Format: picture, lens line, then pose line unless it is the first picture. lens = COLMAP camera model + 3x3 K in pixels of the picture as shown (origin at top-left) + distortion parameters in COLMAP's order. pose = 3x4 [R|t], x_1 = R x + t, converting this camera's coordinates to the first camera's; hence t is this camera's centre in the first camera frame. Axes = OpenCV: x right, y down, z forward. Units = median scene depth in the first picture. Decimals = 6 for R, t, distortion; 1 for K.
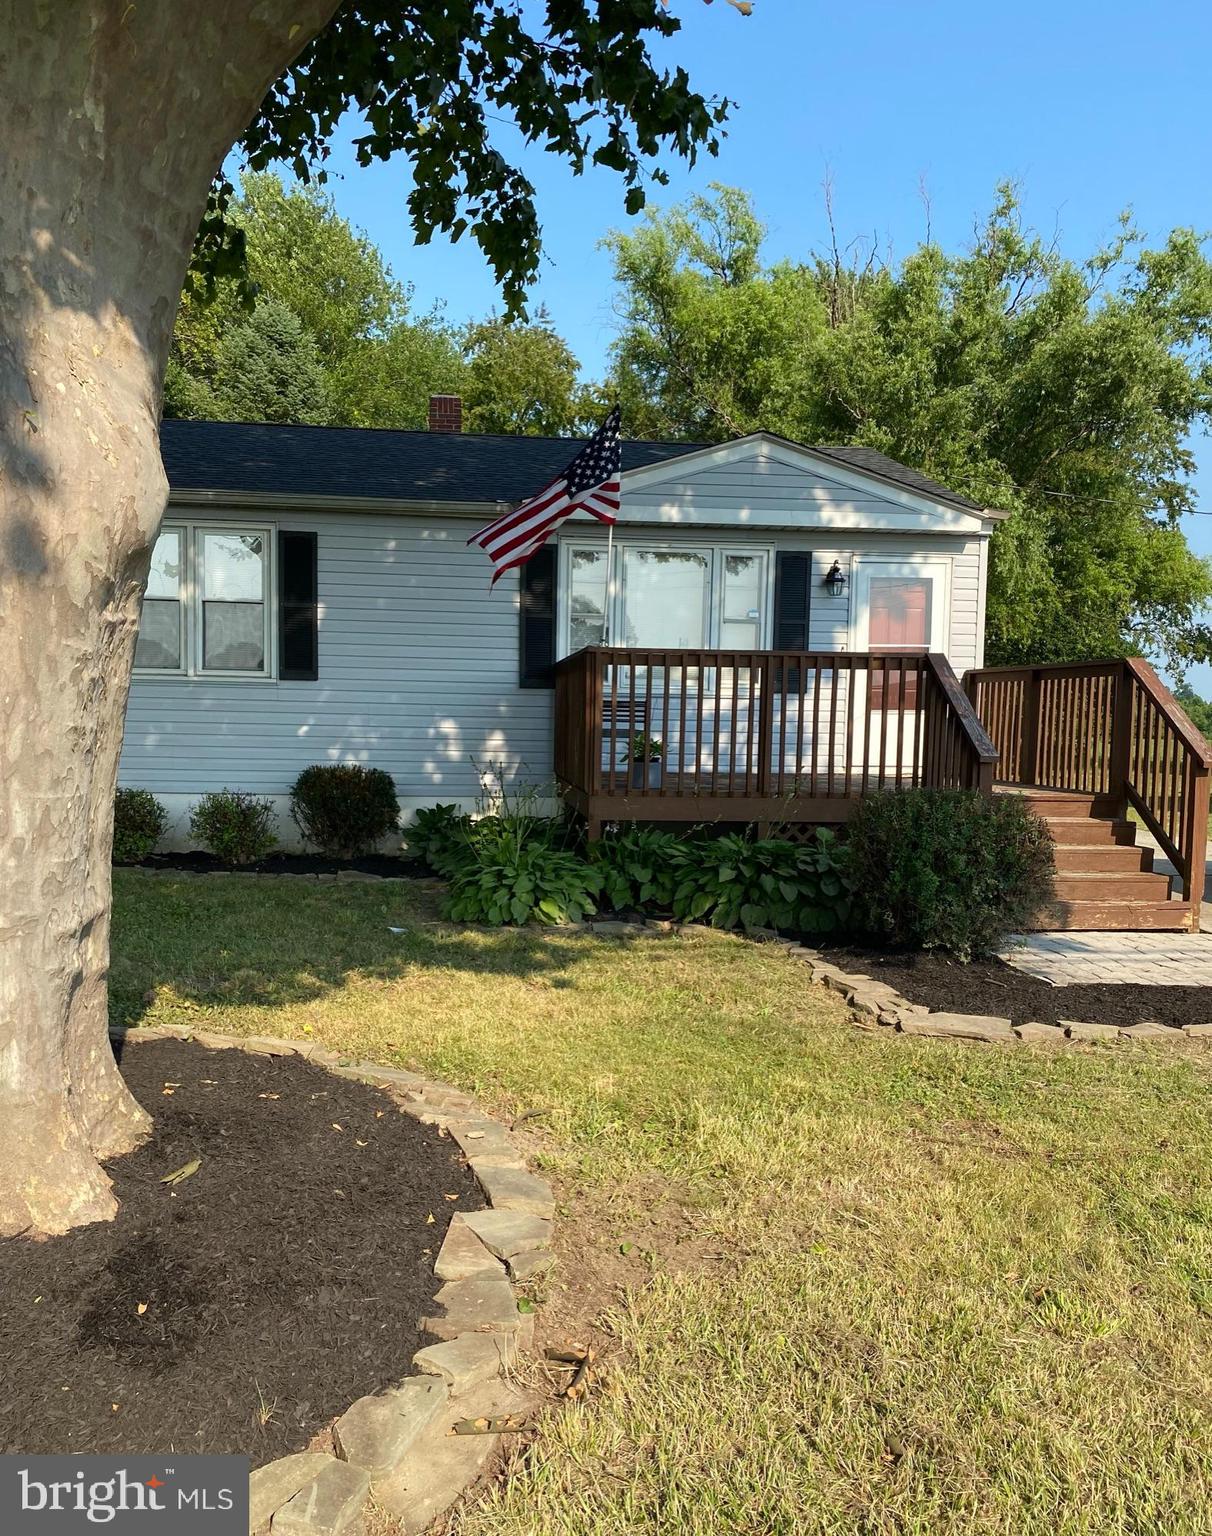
lens RADIAL K [[1240.9, 0, 606.7], [0, 1240.9, 816.0], [0, 0, 1]] dist [0.053698, -0.105995]
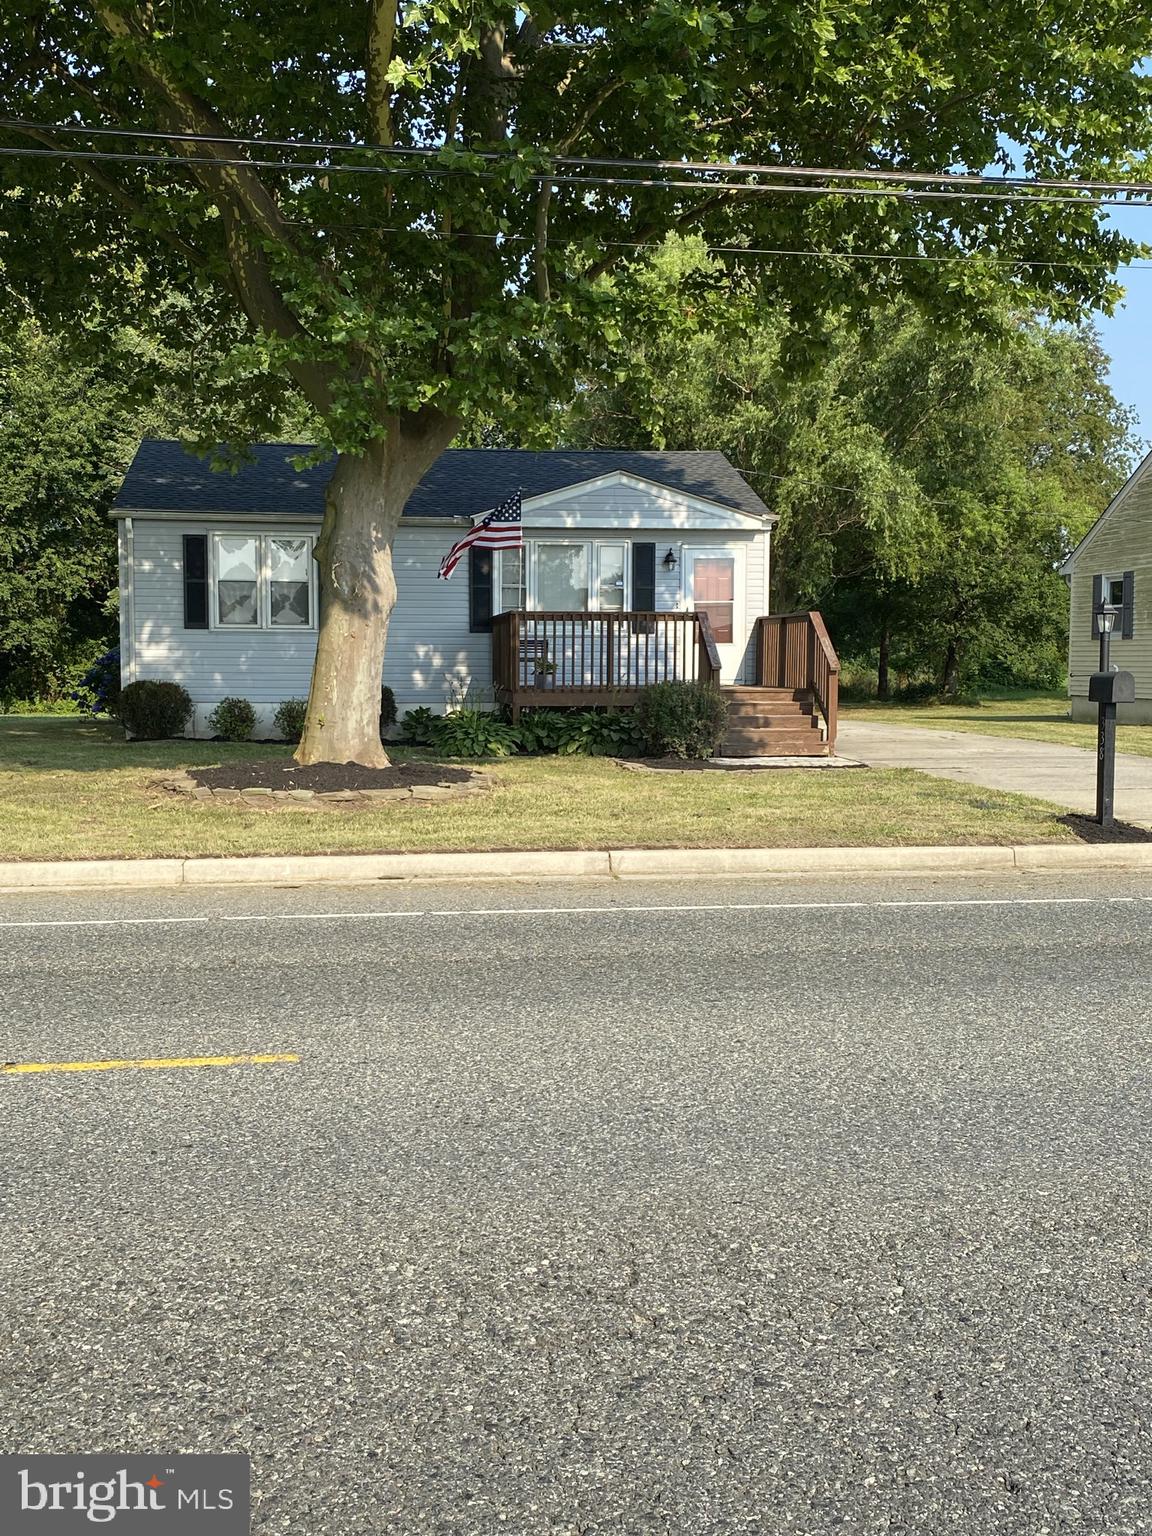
lens RADIAL K [[1708.0, 0, 579.7], [0, 1708.0, 796.2], [0, 0, 1]] dist [0.177686, -0.585338]
pose [[0.999782, -0.017141, 0.011897, 0.040358], [0.017137, 0.999853, 0.000480, 0.107573], [-0.011904, -0.000276, 0.999929, -1.196232]]
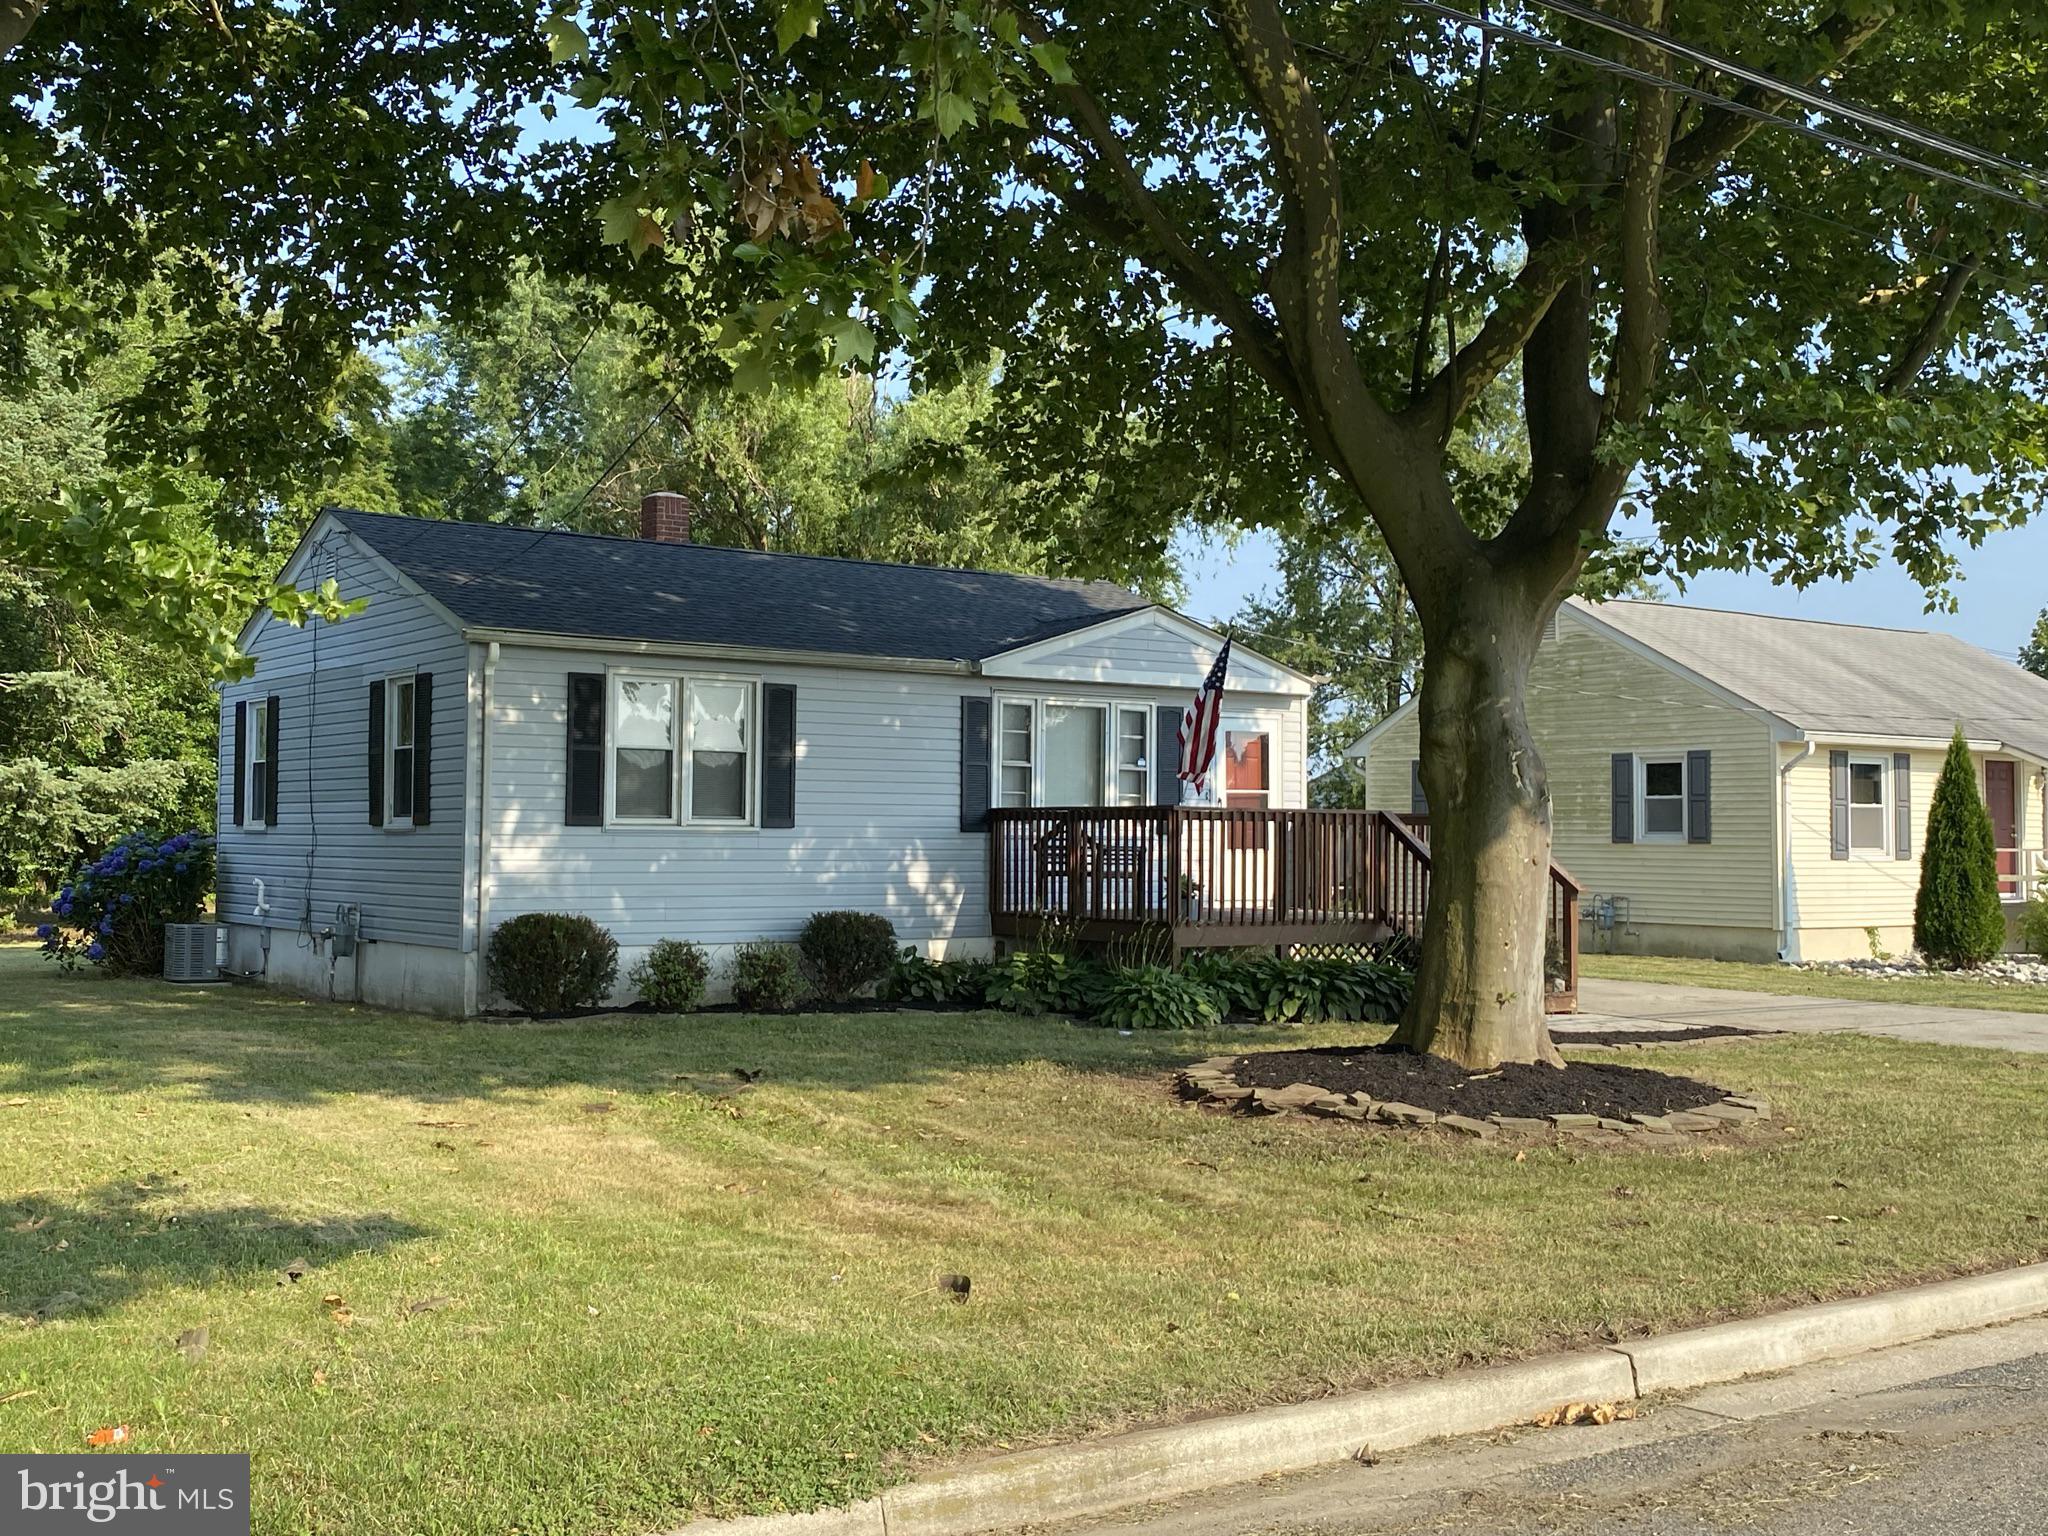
lens RADIAL K [[2277.3, 0, 1062.9], [0, 2277.3, 762.2], [0, 0, 1]] dist [0.177686, -0.585338]
pose [[0.873336, 0.006377, 0.487077, -0.949925], [0.044959, 0.994591, -0.093632, 0.021650], [-0.485039, 0.103671, 0.868326, -0.728067]]
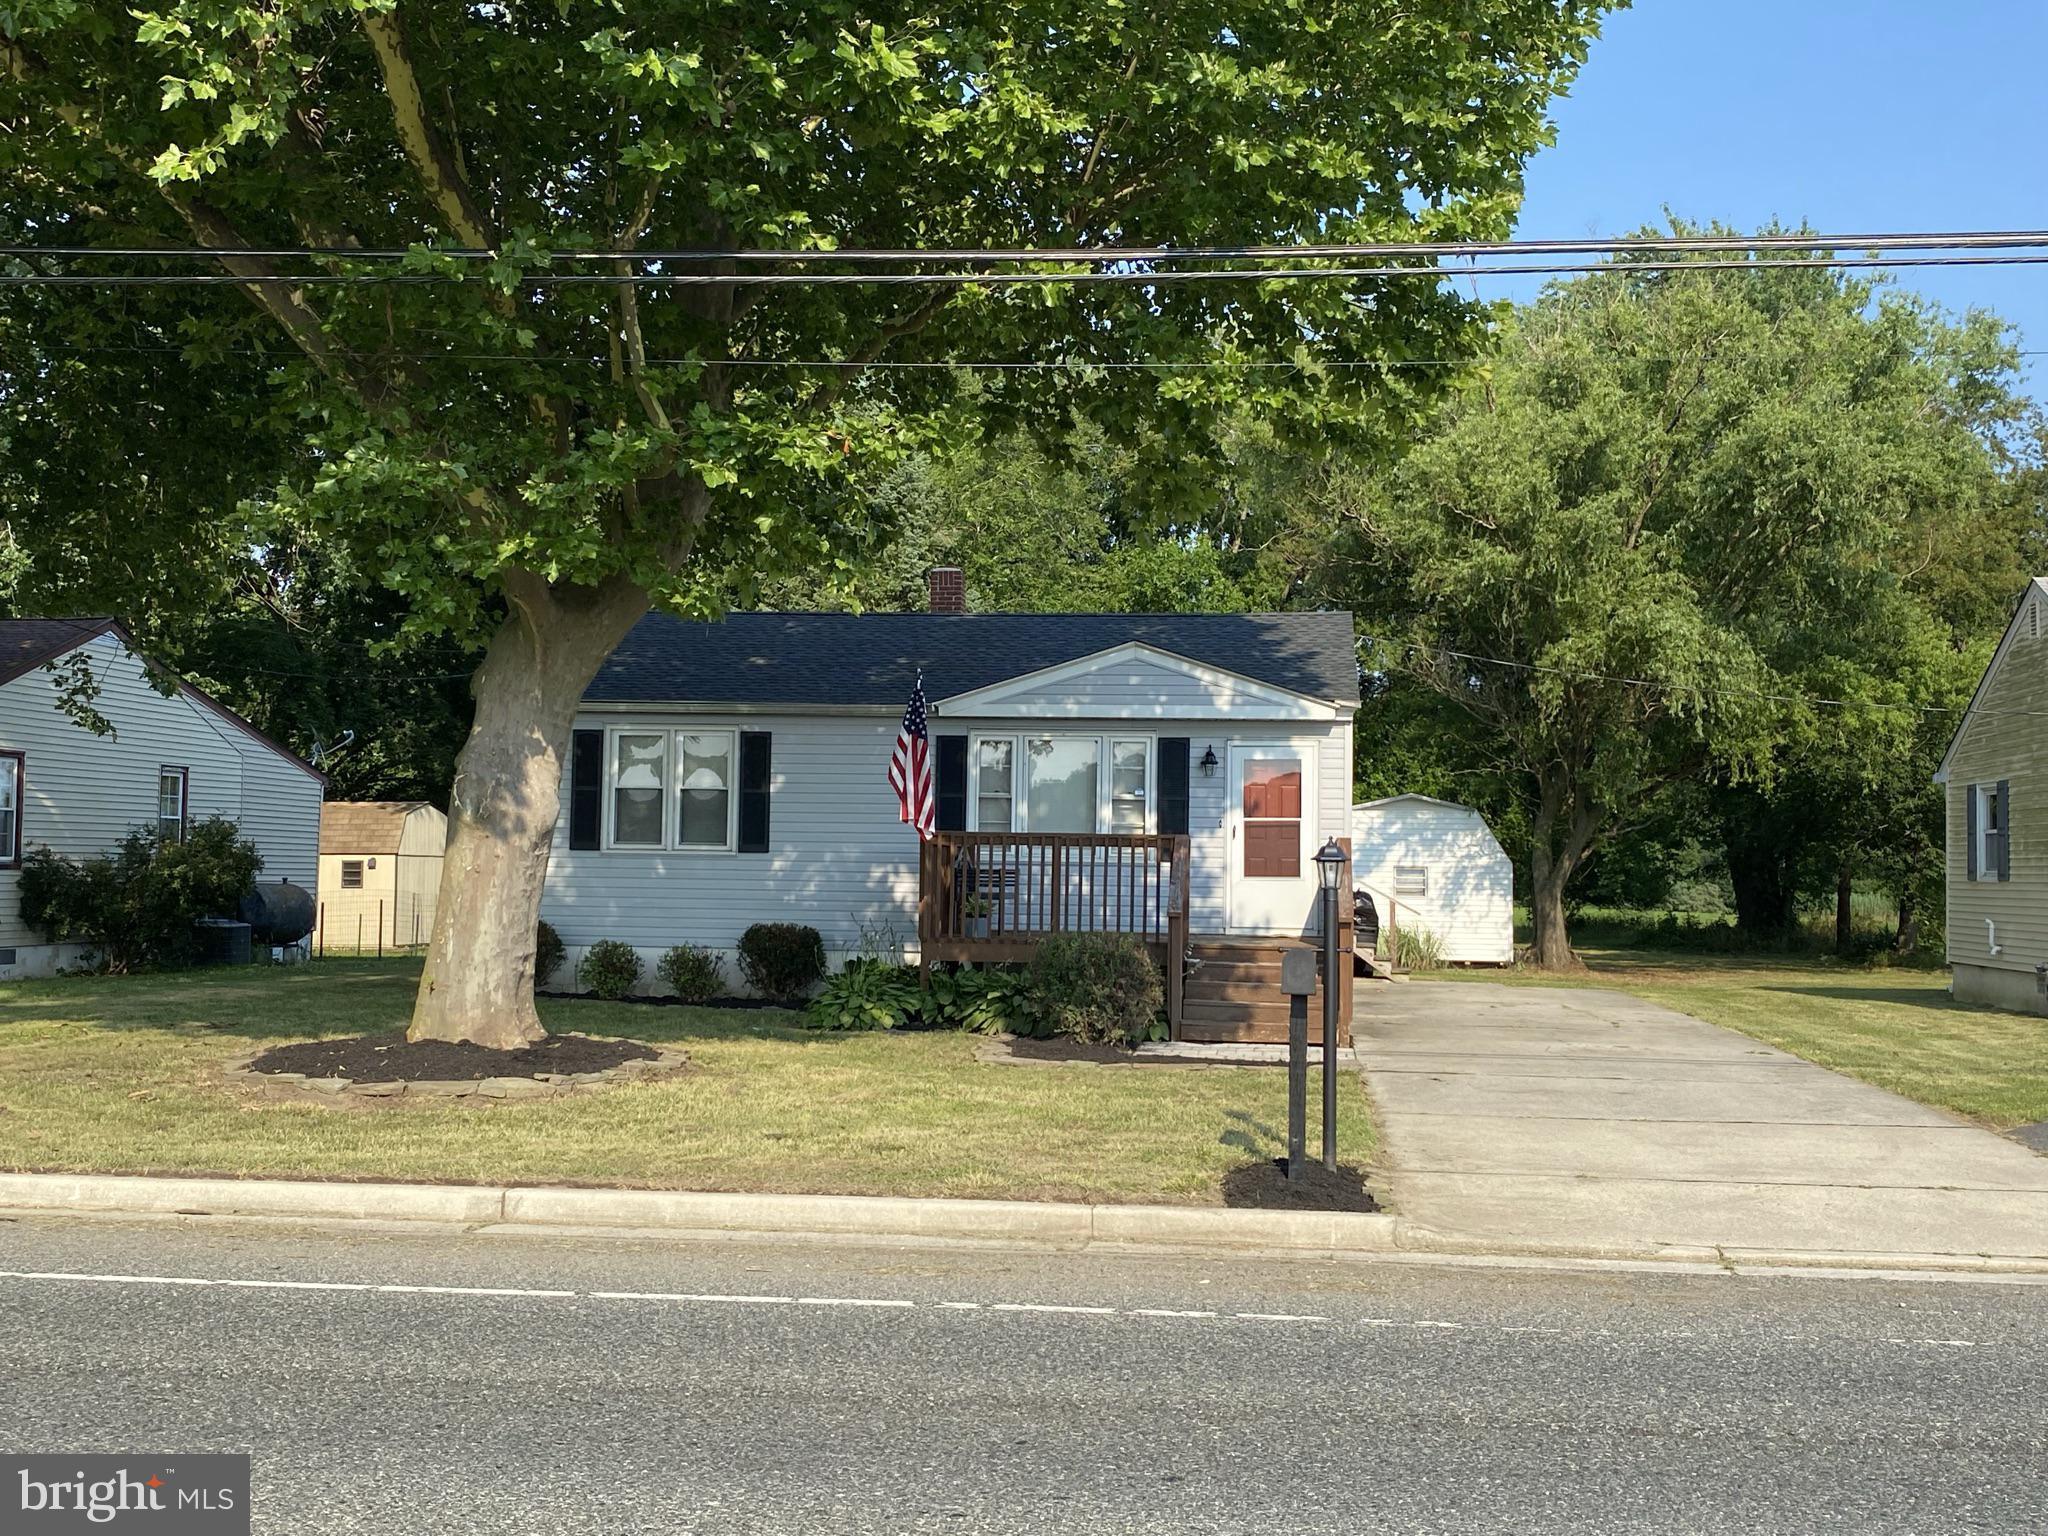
lens RADIAL K [[2277.3, 0, 1062.9], [0, 2277.3, 762.2], [0, 0, 1]] dist [0.177686, -0.585338]
pose [[0.972515, -0.012242, -0.232516, 0.557208], [-0.018261, 0.991531, -0.128580, 0.082140], [0.232121, 0.129292, 0.964056, -1.068056]]
